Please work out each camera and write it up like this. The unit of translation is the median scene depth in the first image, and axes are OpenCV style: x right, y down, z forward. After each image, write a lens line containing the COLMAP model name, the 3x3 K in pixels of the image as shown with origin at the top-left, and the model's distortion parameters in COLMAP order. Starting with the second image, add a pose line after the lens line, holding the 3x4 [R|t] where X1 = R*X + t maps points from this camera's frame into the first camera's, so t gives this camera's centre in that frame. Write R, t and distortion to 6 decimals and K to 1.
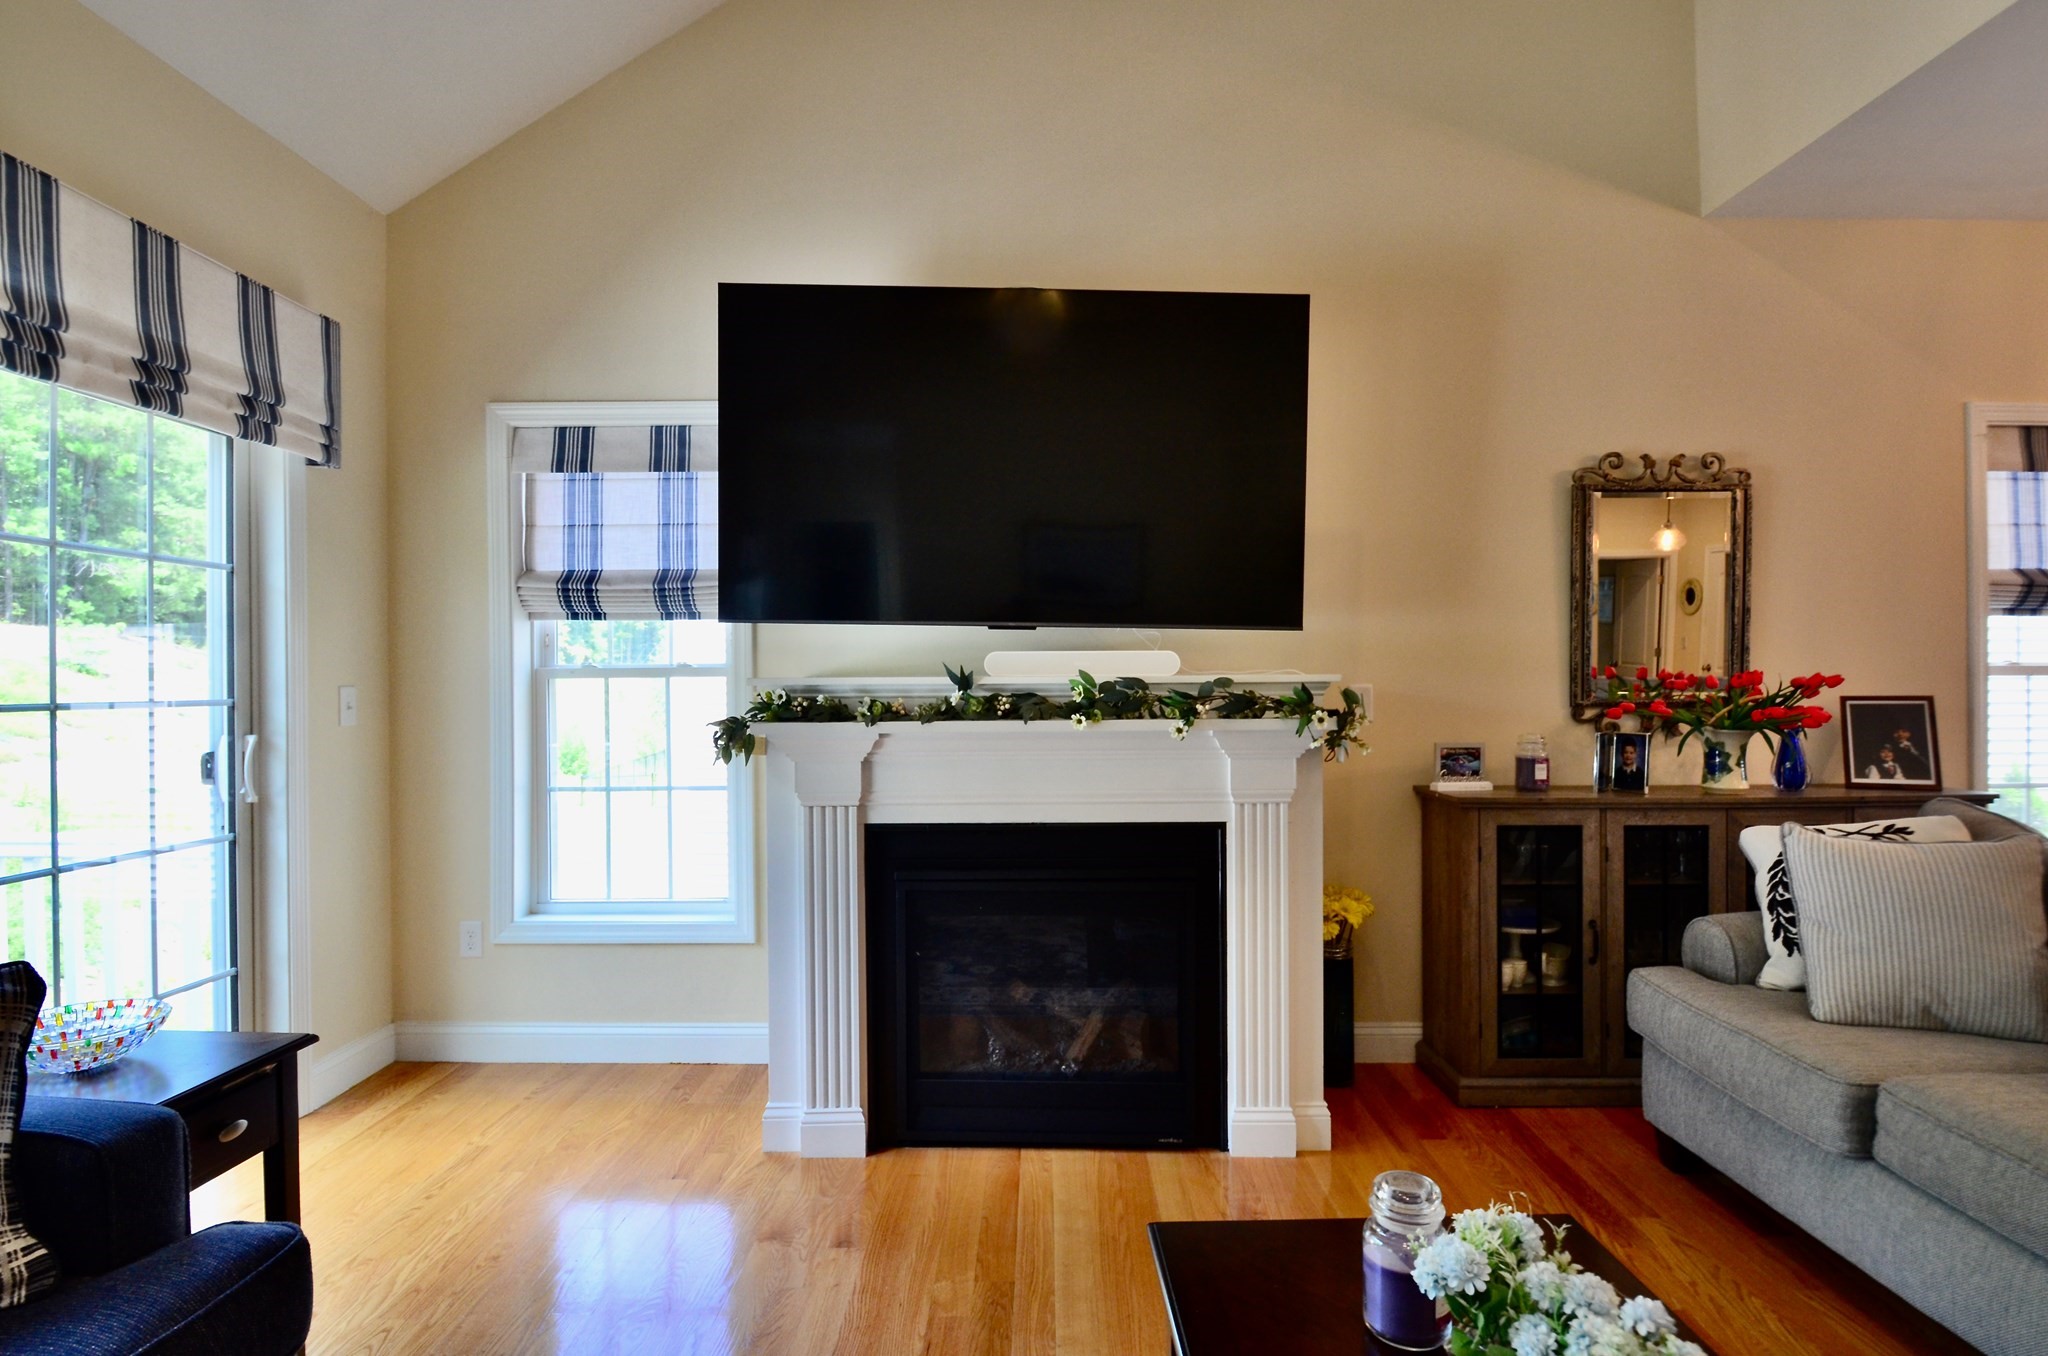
lens RADIAL K [[1087.4, 0, 1011.6], [0, 1087.4, 688.6], [0, 0, 1]] dist [-0.003737, -0.002104]
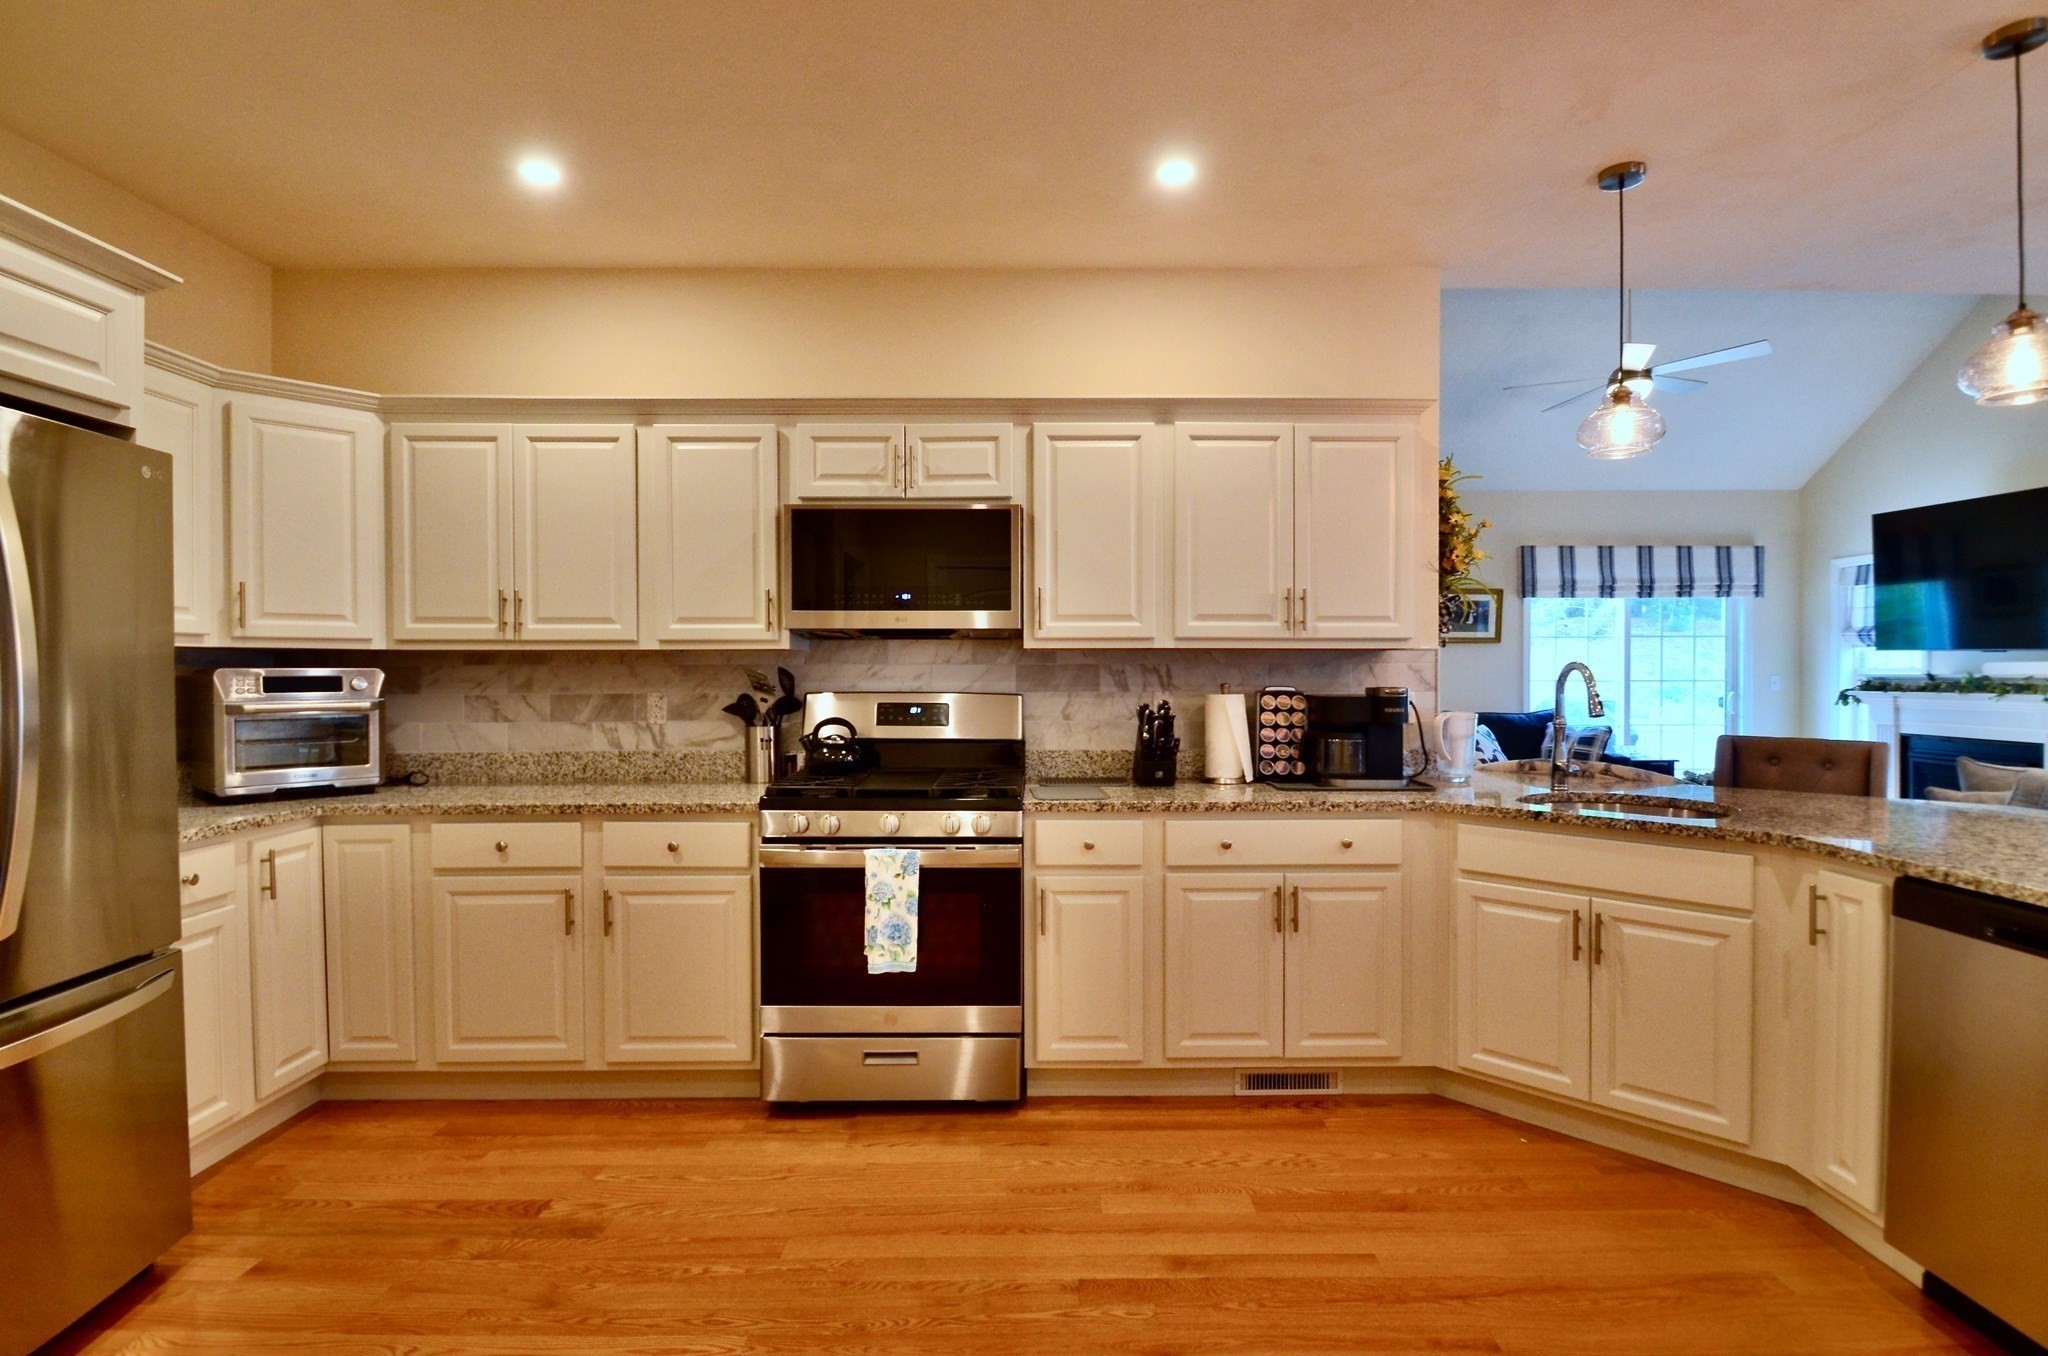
lens RADIAL K [[993.6, 0, 1021.0], [0, 993.6, 677.4], [0, 0, 1]] dist [-0.002695, -0.005803]
pose [[0.012183, 0.011062, -0.999865, 2.143423], [0.001030, 0.999938, 0.011075, -0.030618], [0.999925, -0.001165, 0.012171, -1.063403]]
